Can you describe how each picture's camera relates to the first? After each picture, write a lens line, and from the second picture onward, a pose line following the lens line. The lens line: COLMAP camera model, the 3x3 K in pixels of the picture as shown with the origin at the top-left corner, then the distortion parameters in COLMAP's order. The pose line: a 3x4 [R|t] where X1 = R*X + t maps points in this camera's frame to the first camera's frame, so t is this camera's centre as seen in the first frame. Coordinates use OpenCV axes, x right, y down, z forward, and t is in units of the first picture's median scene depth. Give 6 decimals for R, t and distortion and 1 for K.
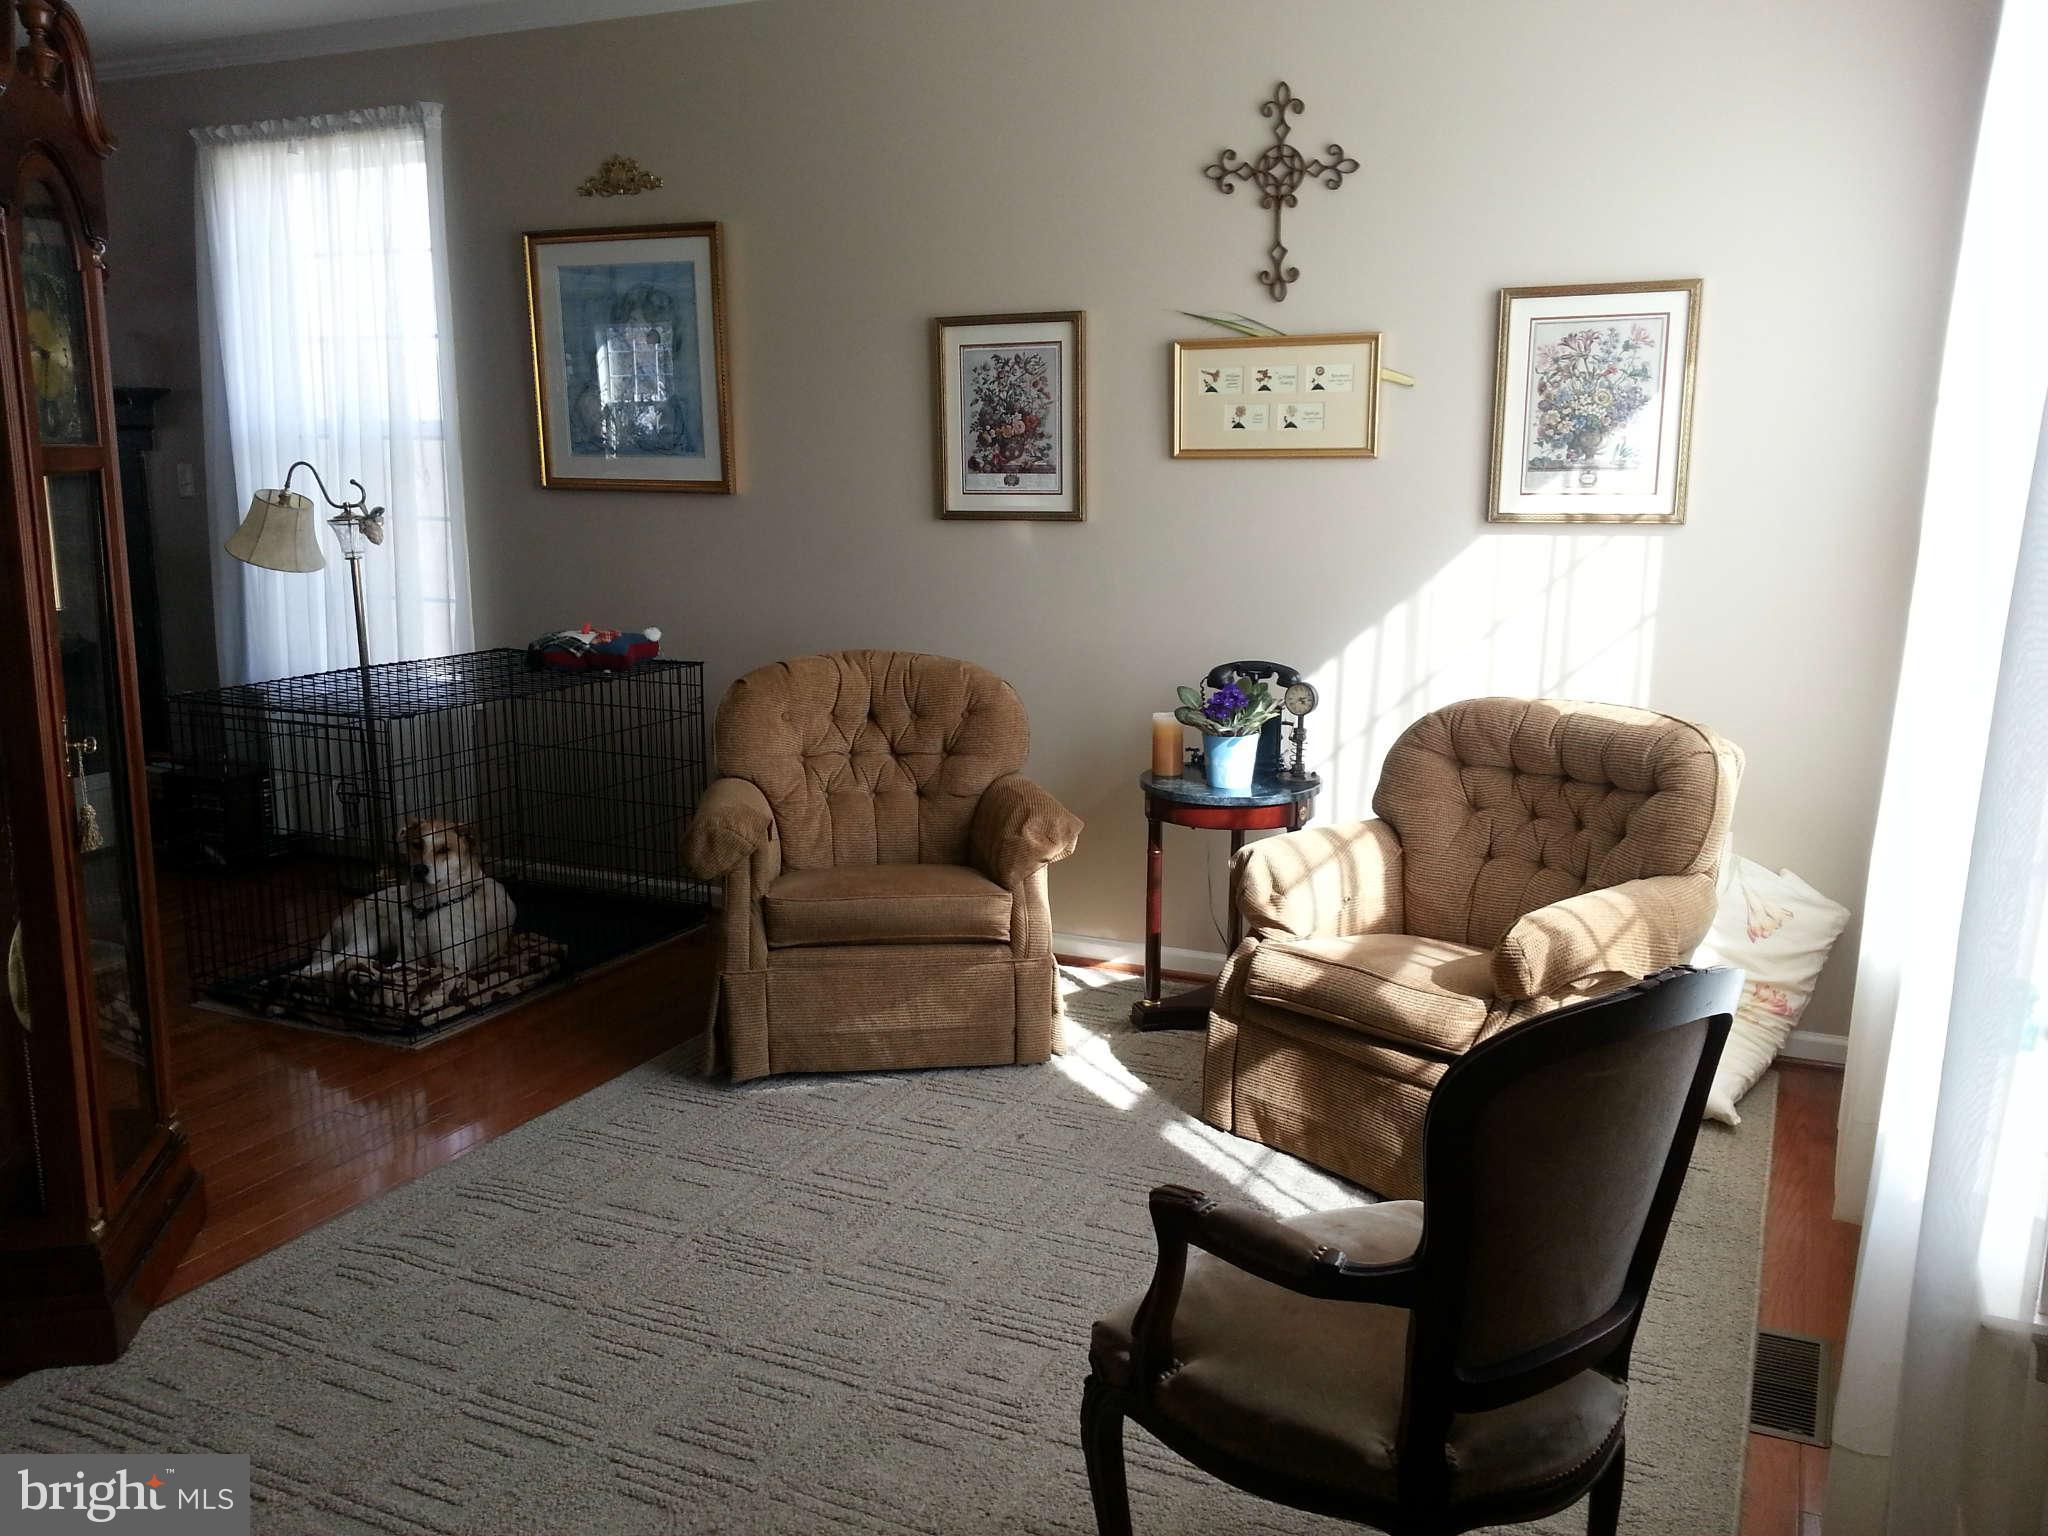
lens RADIAL K [[1664.8, 0, 989.1], [0, 1664.8, 764.0], [0, 0, 1]] dist [0.059348, -0.057217]
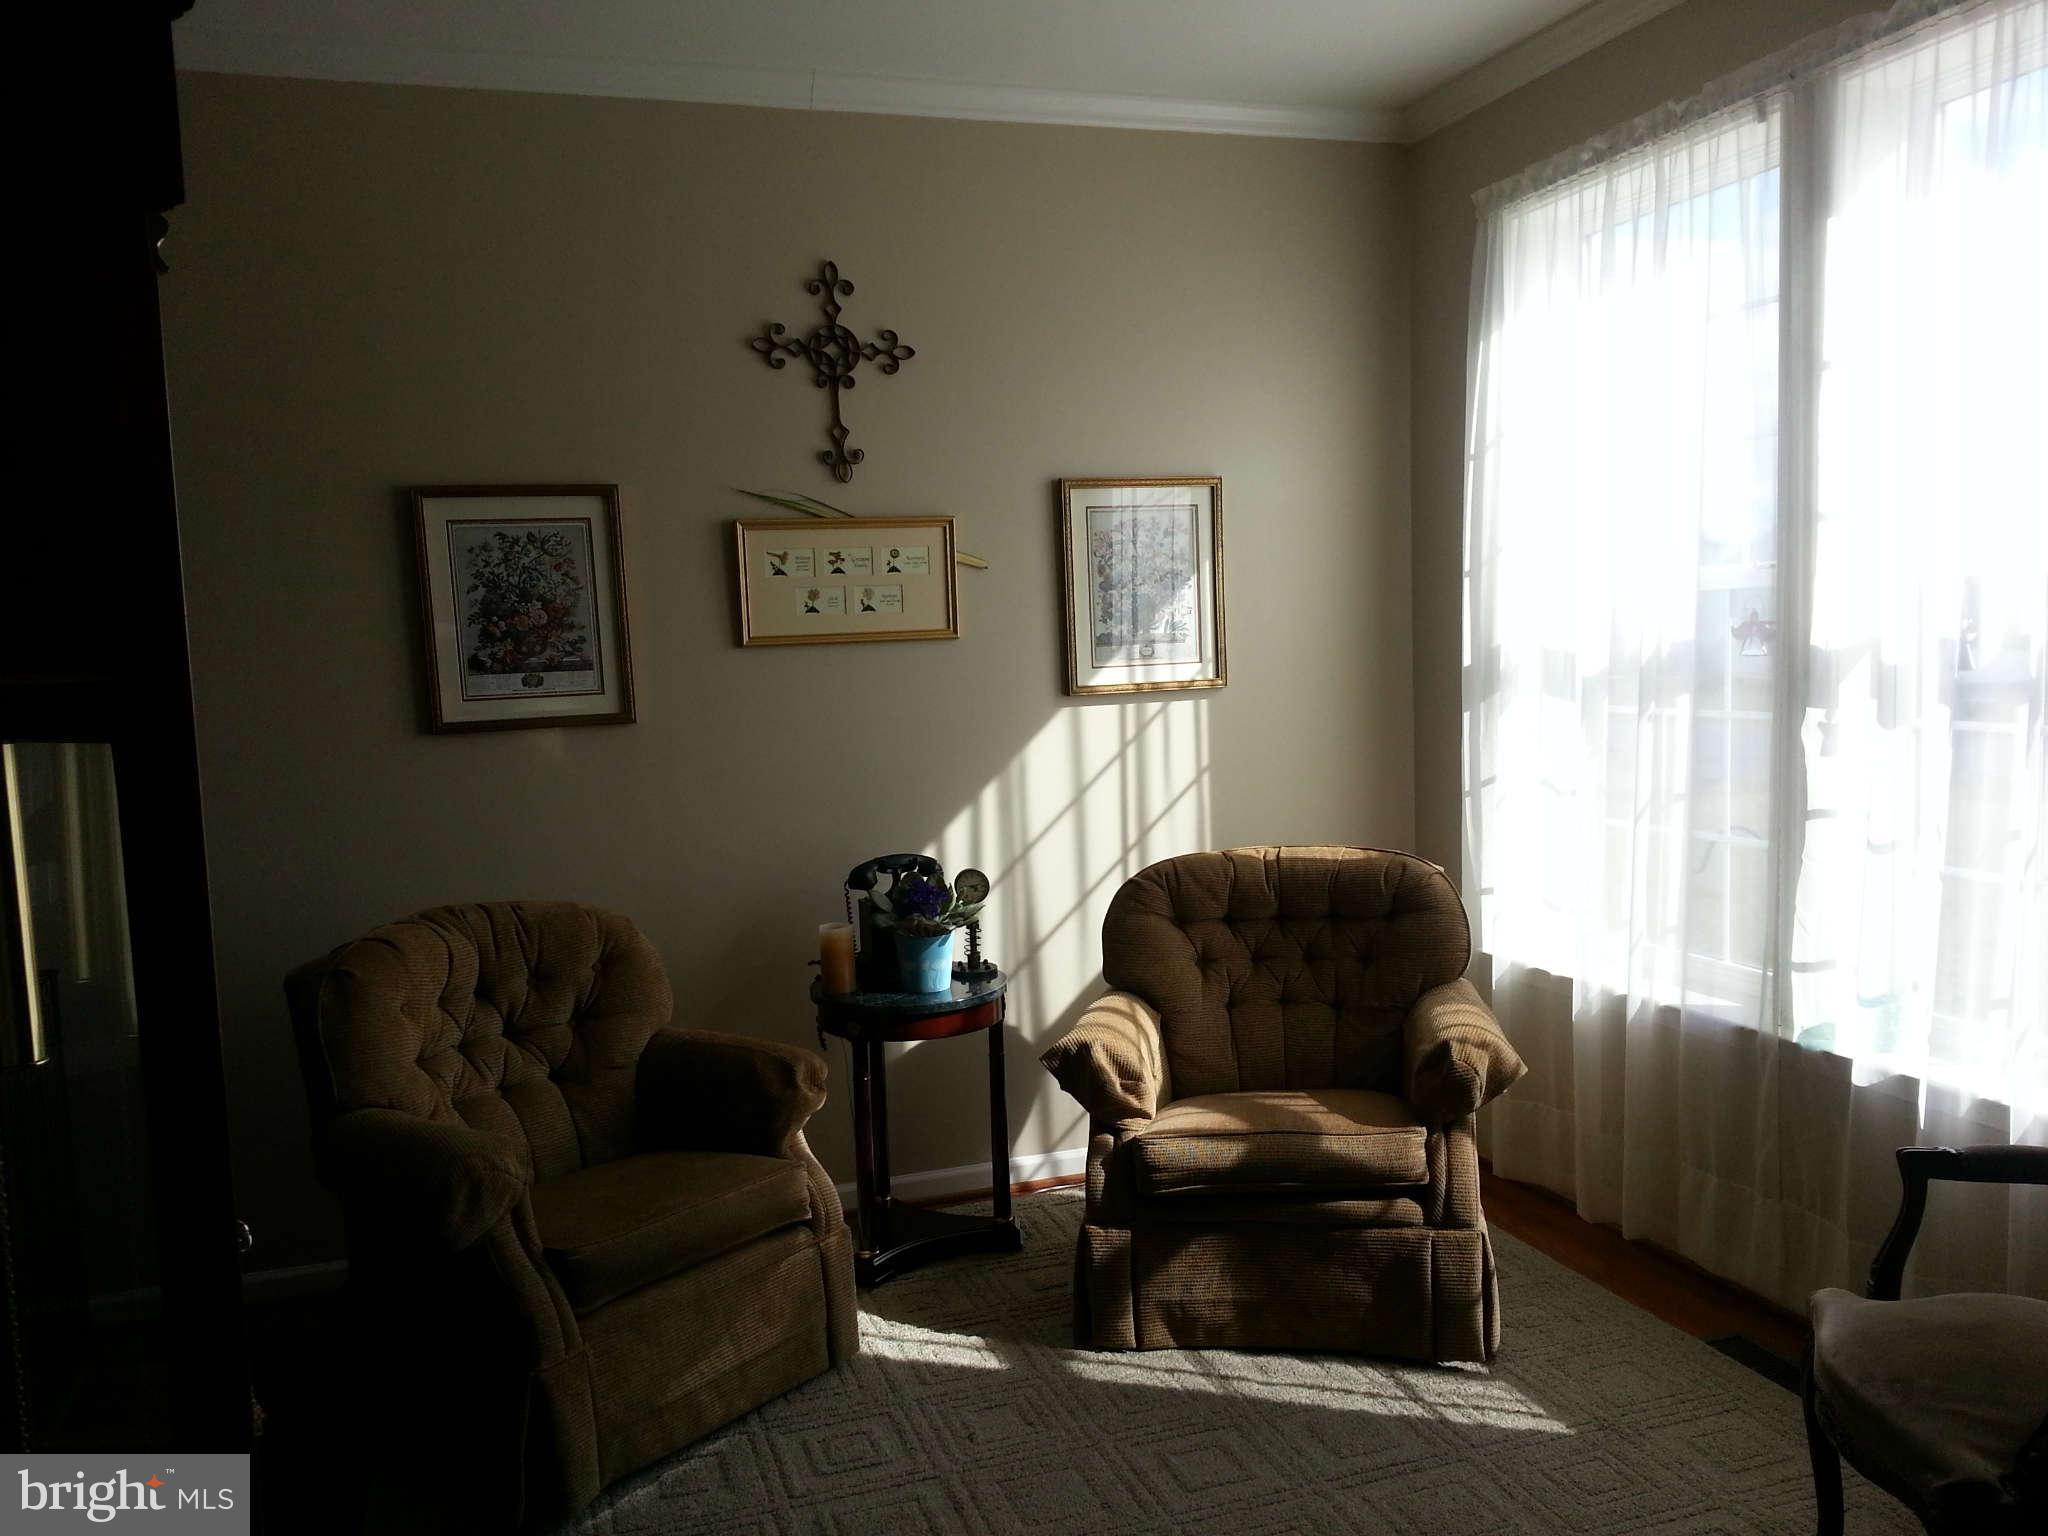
lens RADIAL K [[1664.8, 0, 989.1], [0, 1664.8, 764.0], [0, 0, 1]] dist [0.059348, -0.057217]
pose [[0.708793, -0.082899, 0.700528, -0.453052], [0.164308, 0.985158, -0.049665, -0.056480], [-0.686014, 0.150305, 0.711894, 0.288249]]
